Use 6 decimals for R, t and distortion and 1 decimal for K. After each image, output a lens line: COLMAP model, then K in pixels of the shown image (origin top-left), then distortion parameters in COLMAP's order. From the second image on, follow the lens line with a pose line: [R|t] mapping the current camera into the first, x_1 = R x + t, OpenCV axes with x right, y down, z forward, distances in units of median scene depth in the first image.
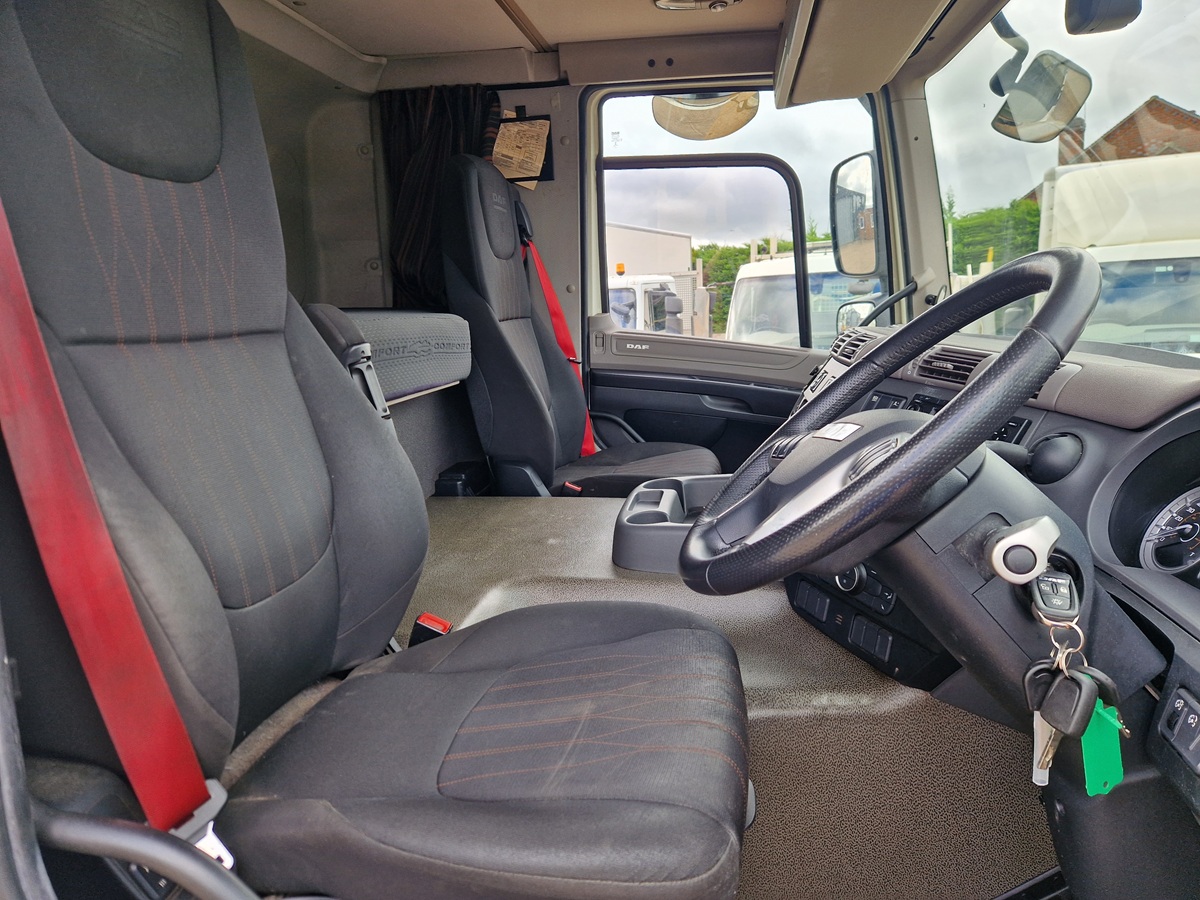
lens RADIAL K [[817.4, 0, 598.1], [0, 817.4, 448.7], [0, 0, 1]] dist [0.067541, -0.072564]
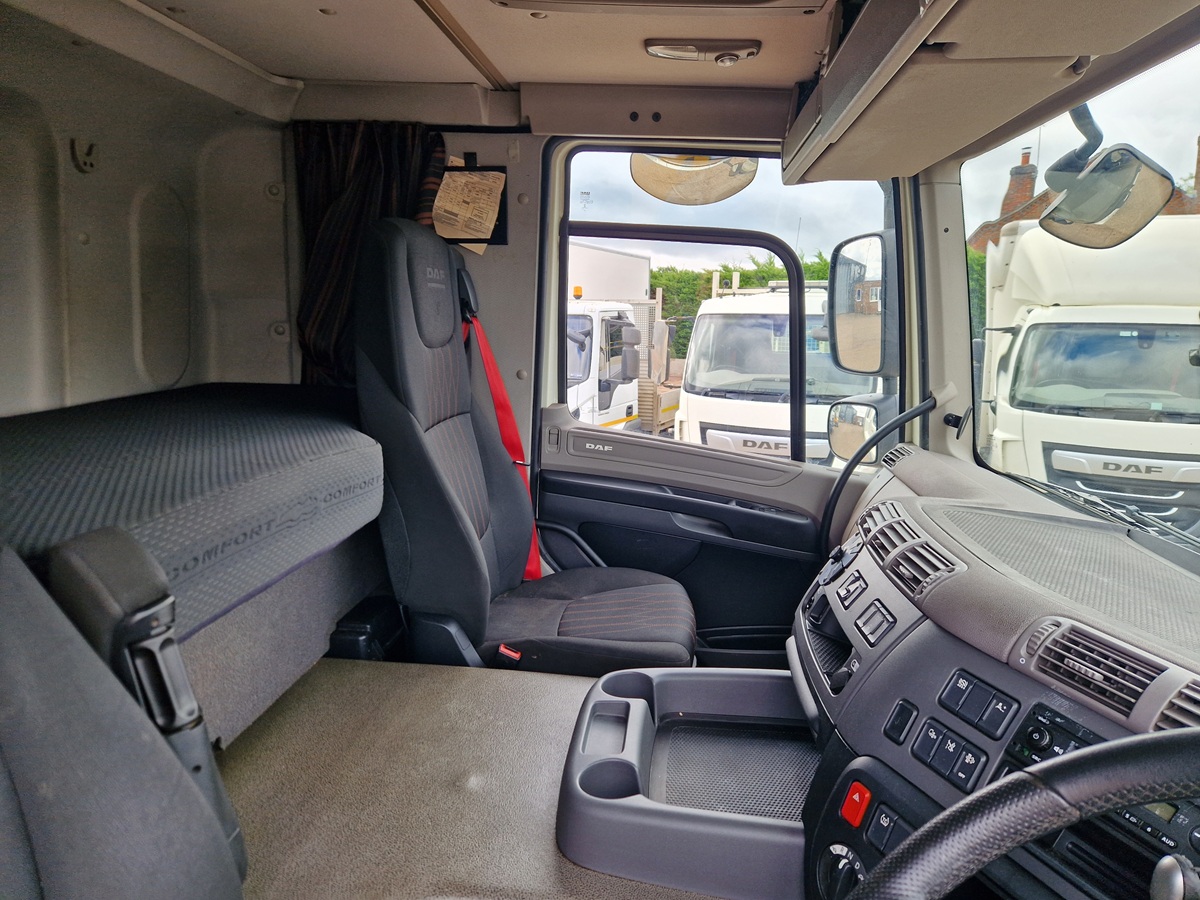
lens RADIAL K [[799.1, 0, 596.7], [0, 799.1, 440.0], [0, 0, 1]] dist [0.076324, -0.067292]
pose [[0.996730, 0.050032, 0.063446, -0.006061], [-0.049556, 0.998730, -0.009050, -0.130768], [-0.063819, 0.005877, 0.997944, 0.198328]]
